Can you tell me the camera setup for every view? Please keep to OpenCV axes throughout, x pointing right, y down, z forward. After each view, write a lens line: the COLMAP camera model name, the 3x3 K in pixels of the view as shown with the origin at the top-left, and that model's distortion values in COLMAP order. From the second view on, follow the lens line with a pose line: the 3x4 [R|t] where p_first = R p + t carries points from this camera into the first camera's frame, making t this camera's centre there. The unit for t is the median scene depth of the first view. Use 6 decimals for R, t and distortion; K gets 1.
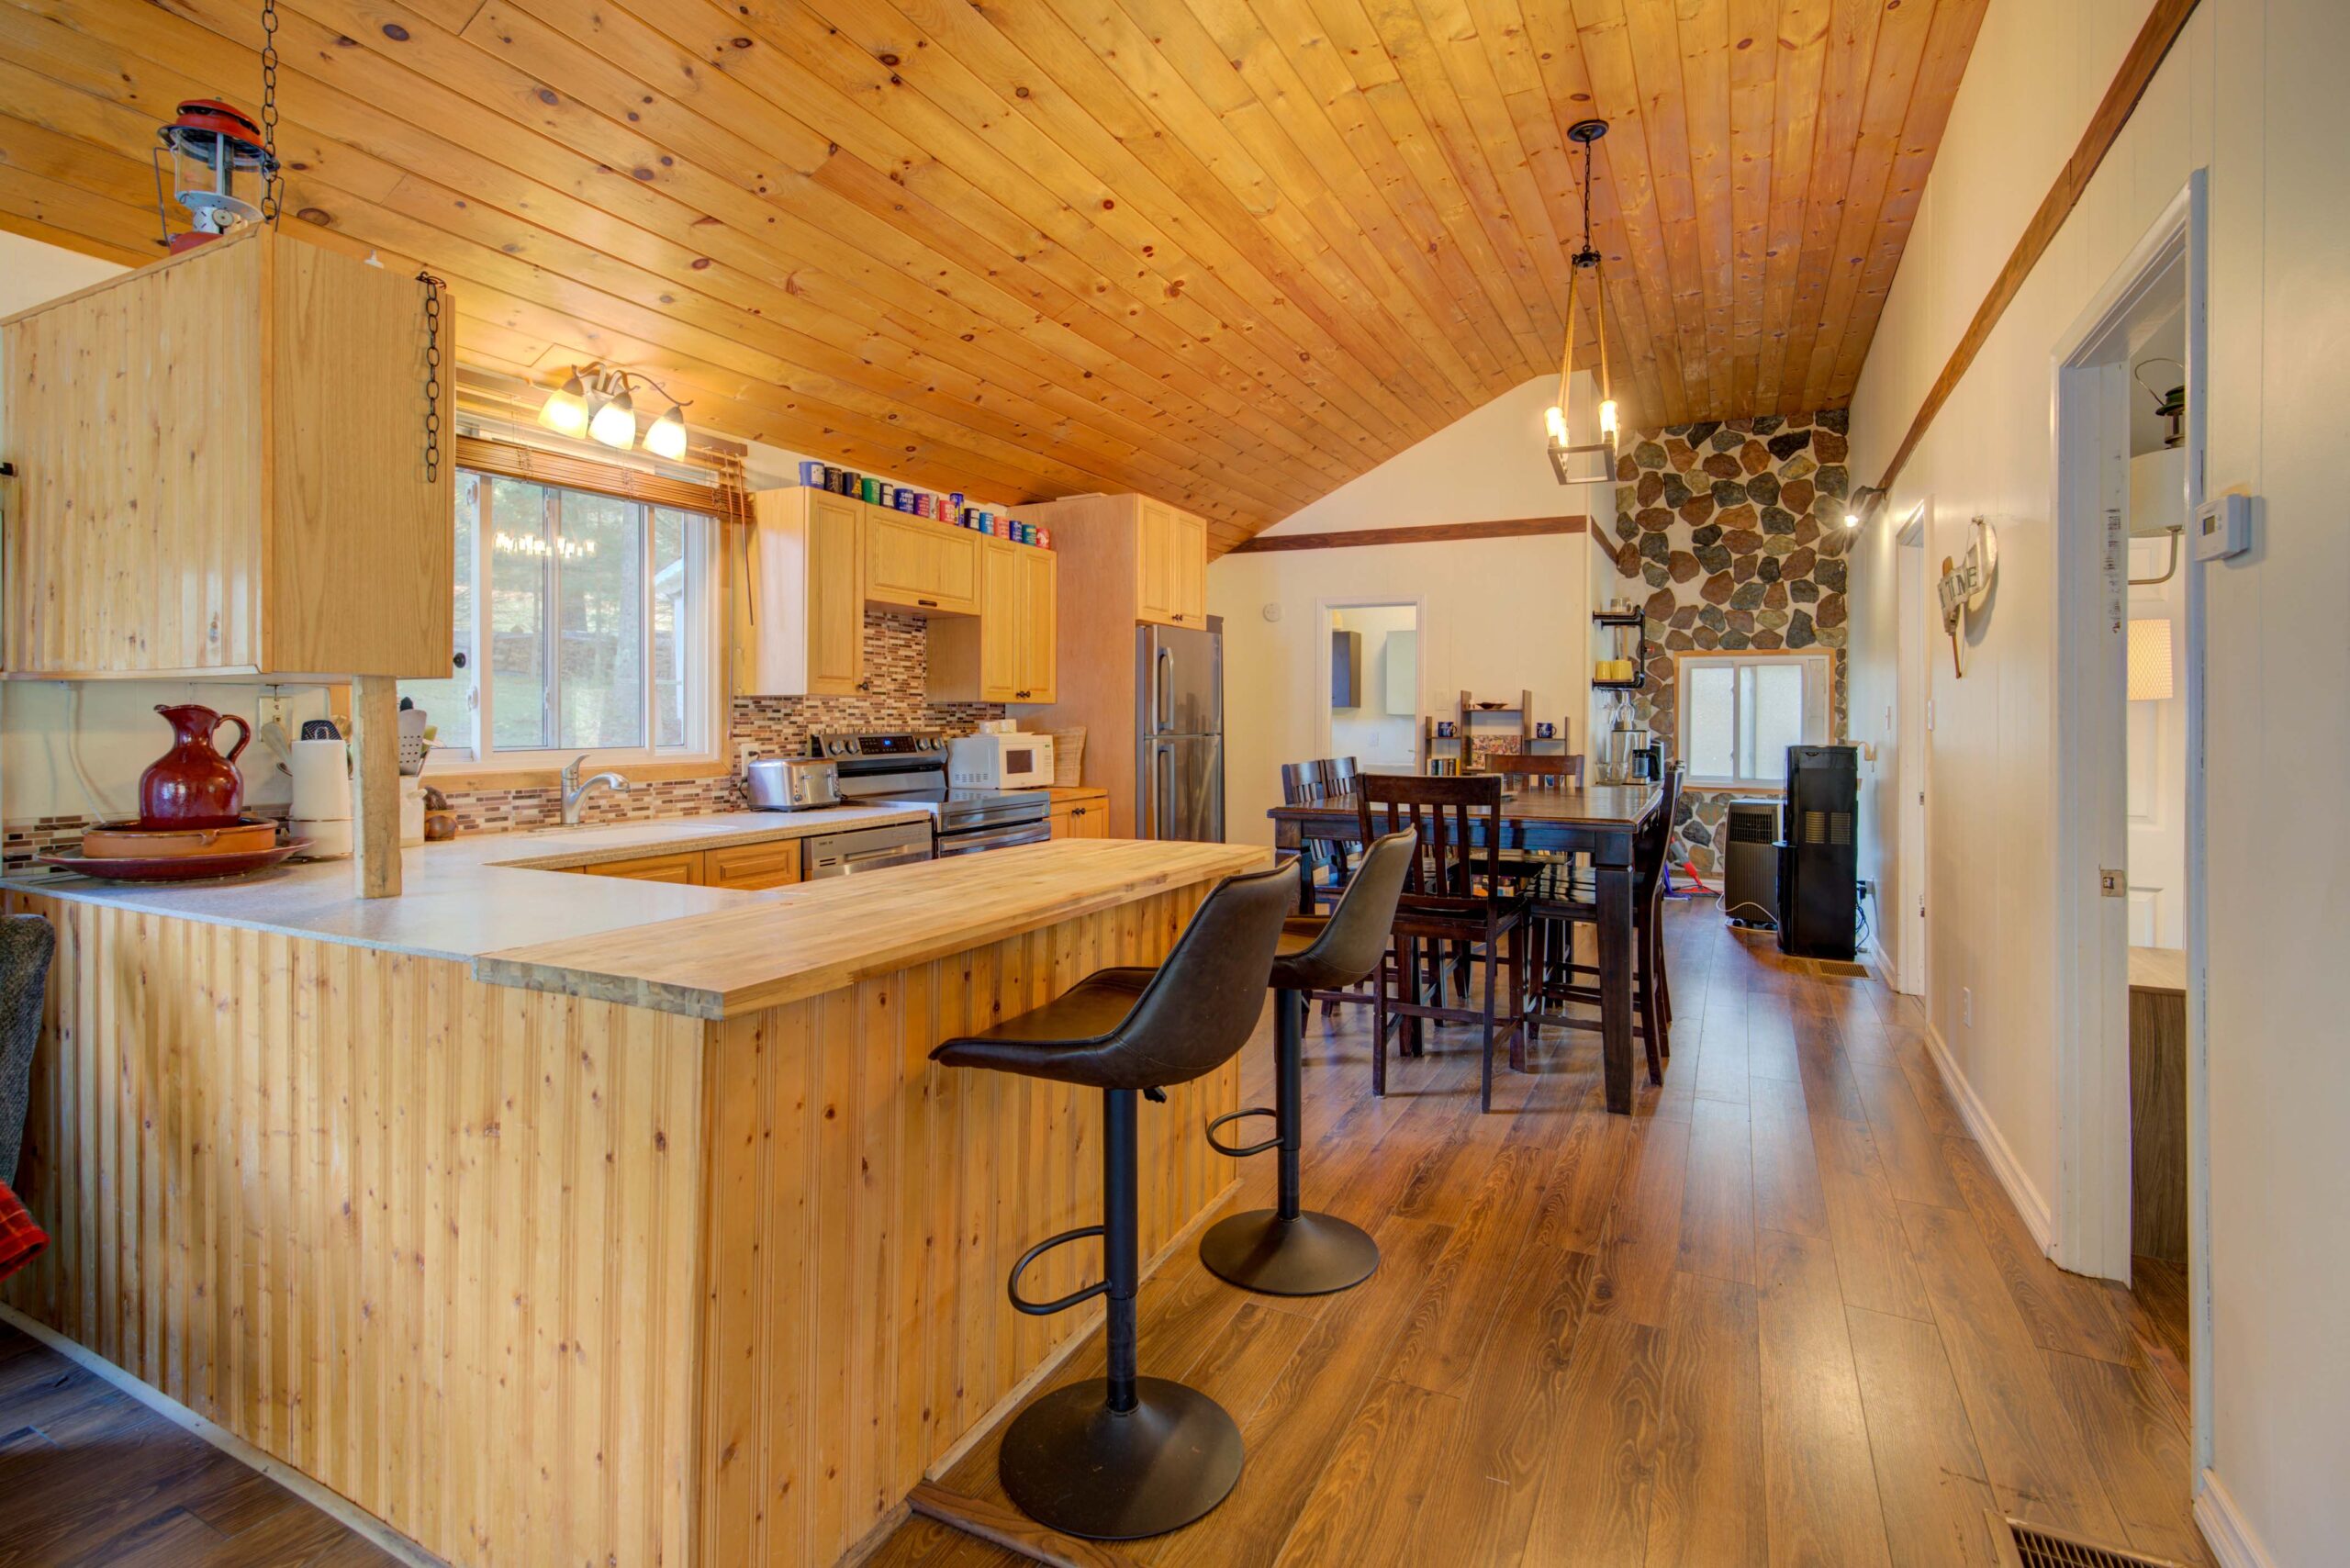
lens RADIAL K [[1116.2, 0, 1169.1], [0, 1116.2, 740.4], [0, 0, 1]] dist [-0.003154, 0.003744]
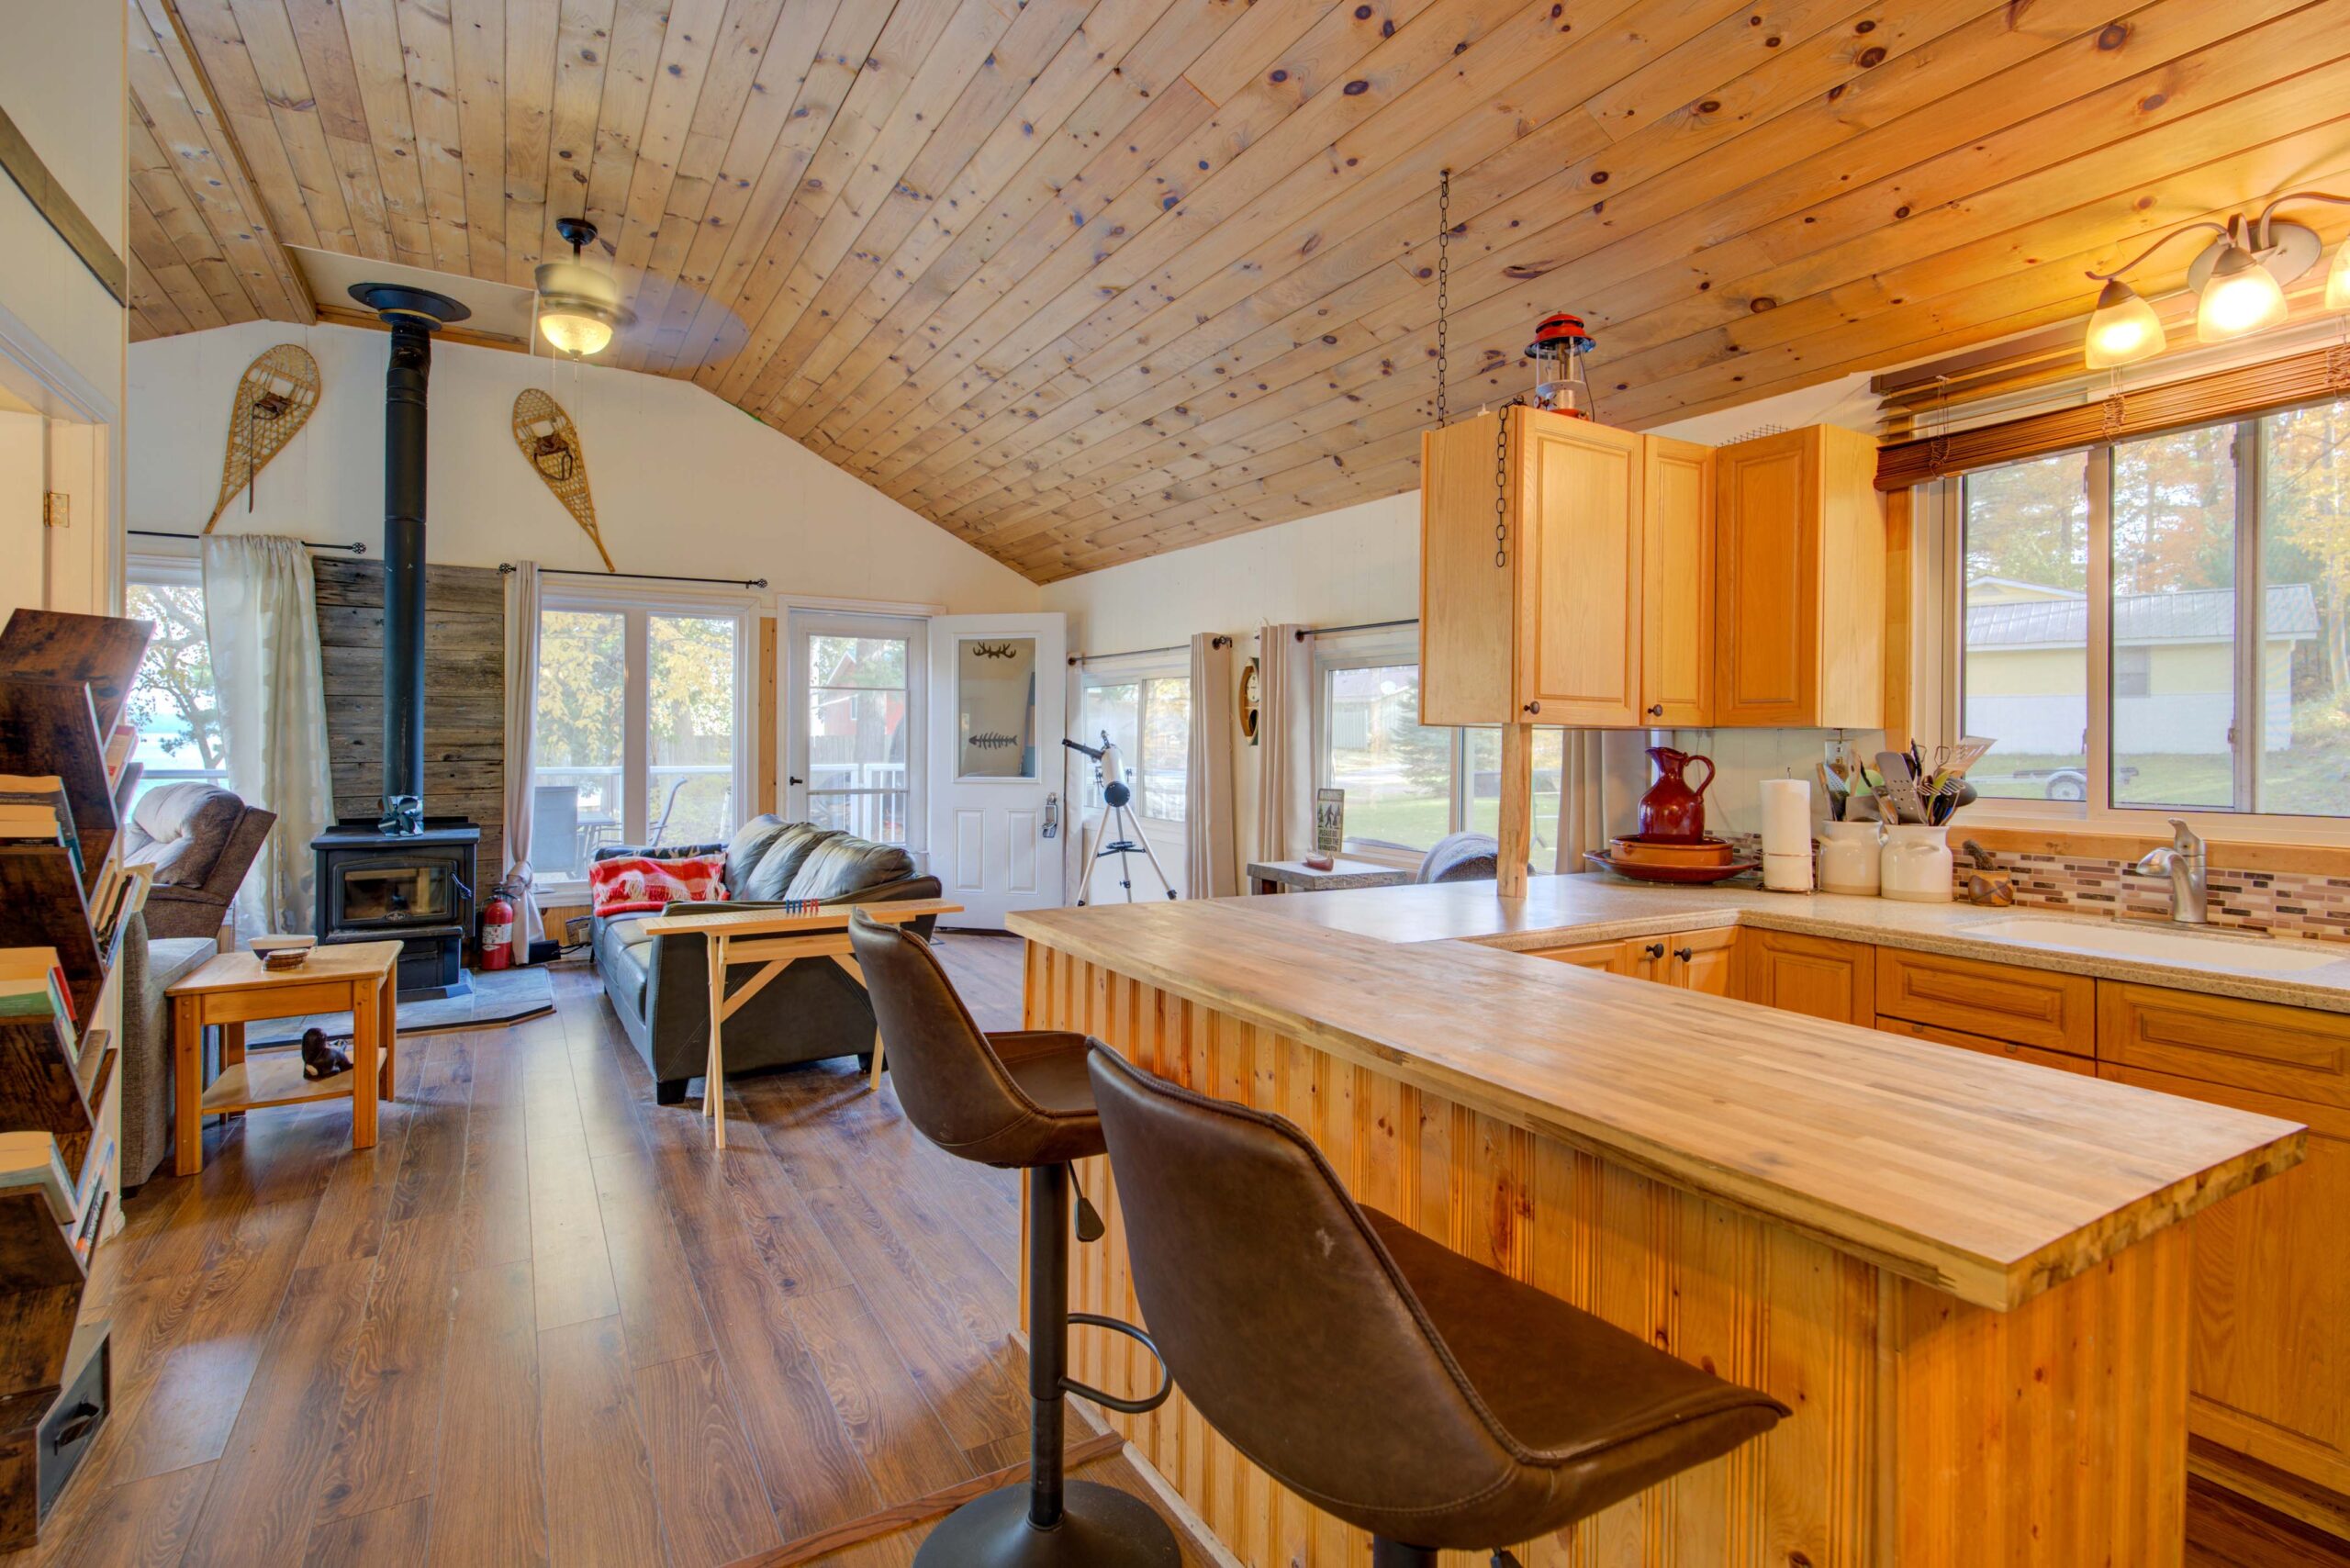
lens RADIAL K [[1116.2, 0, 1169.1], [0, 1116.2, 740.4], [0, 0, 1]] dist [-0.003154, 0.003744]
pose [[-0.529257, -0.008306, -0.848421, 0.317732], [-0.026875, 0.999614, 0.006978, -0.020429], [0.848036, 0.026494, -0.529276, 0.728172]]
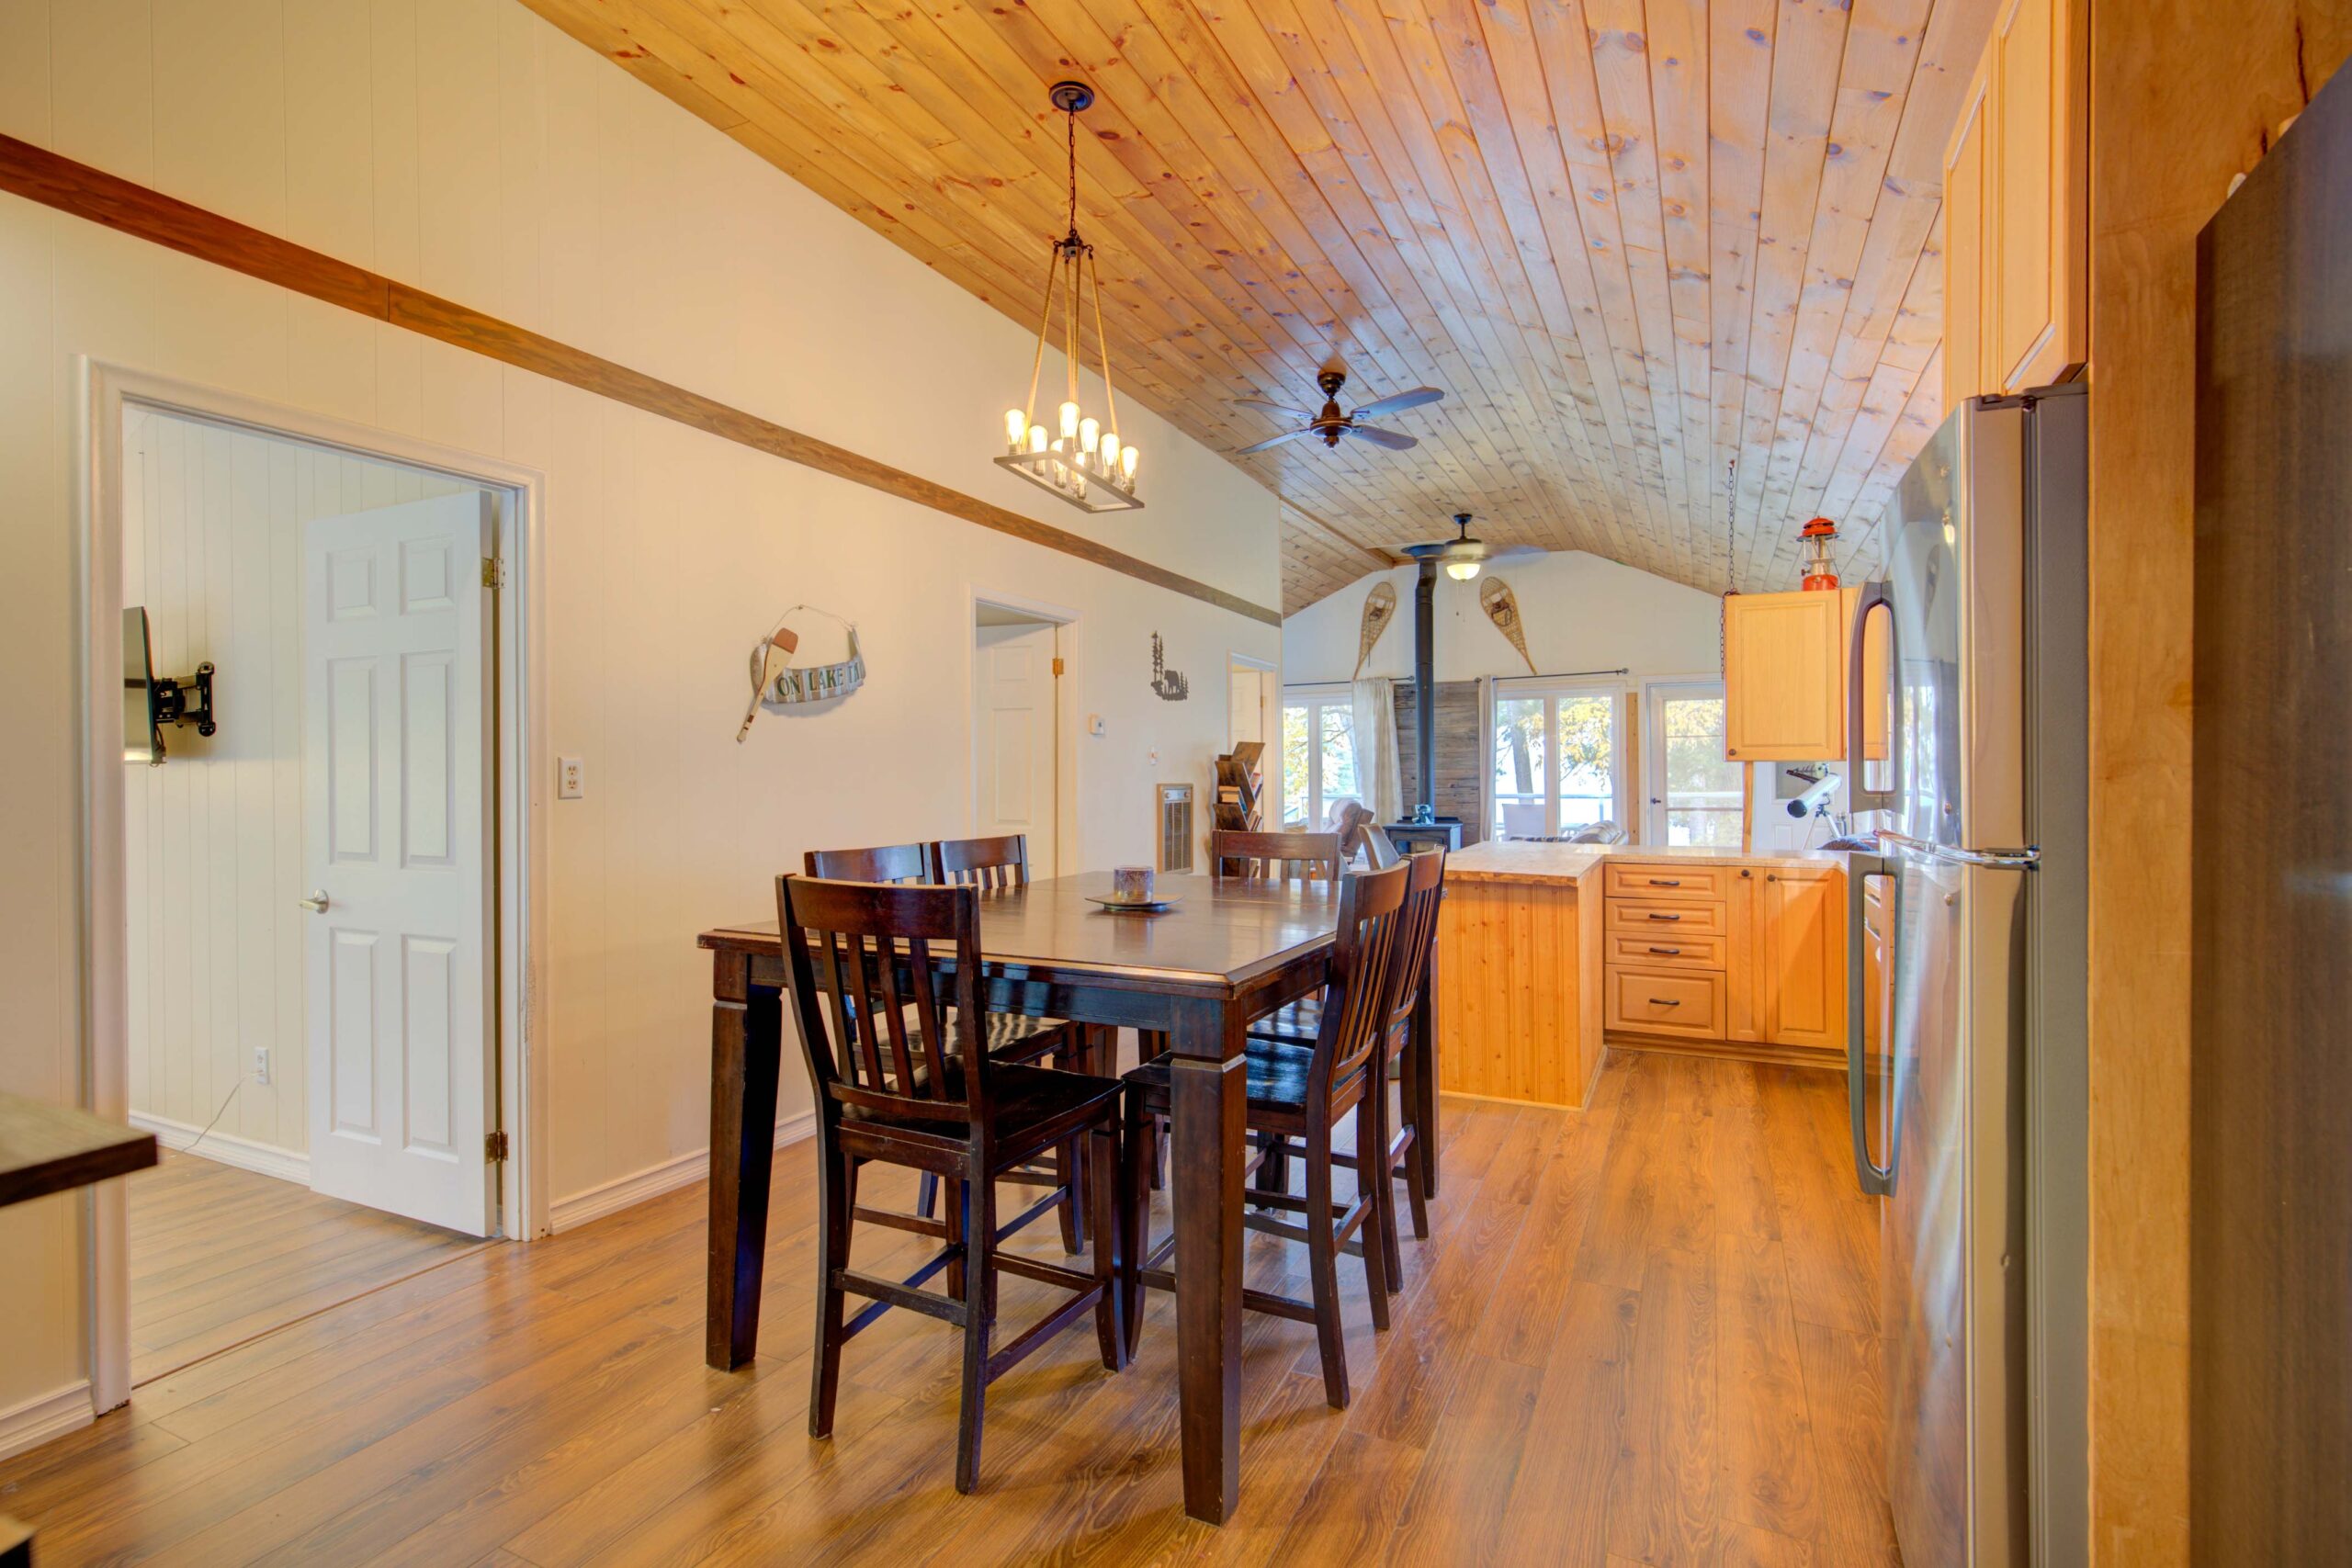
lens RADIAL K [[1093.2, 0, 1181.9], [0, 1093.2, 772.8], [0, 0, 1]] dist [-0.000625, 0.034858]
pose [[-0.999665, 0.004251, -0.025519, 0.301220], [0.003806, 0.999841, 0.017442, -0.042203], [0.025589, 0.017339, -0.999522, 1.791494]]
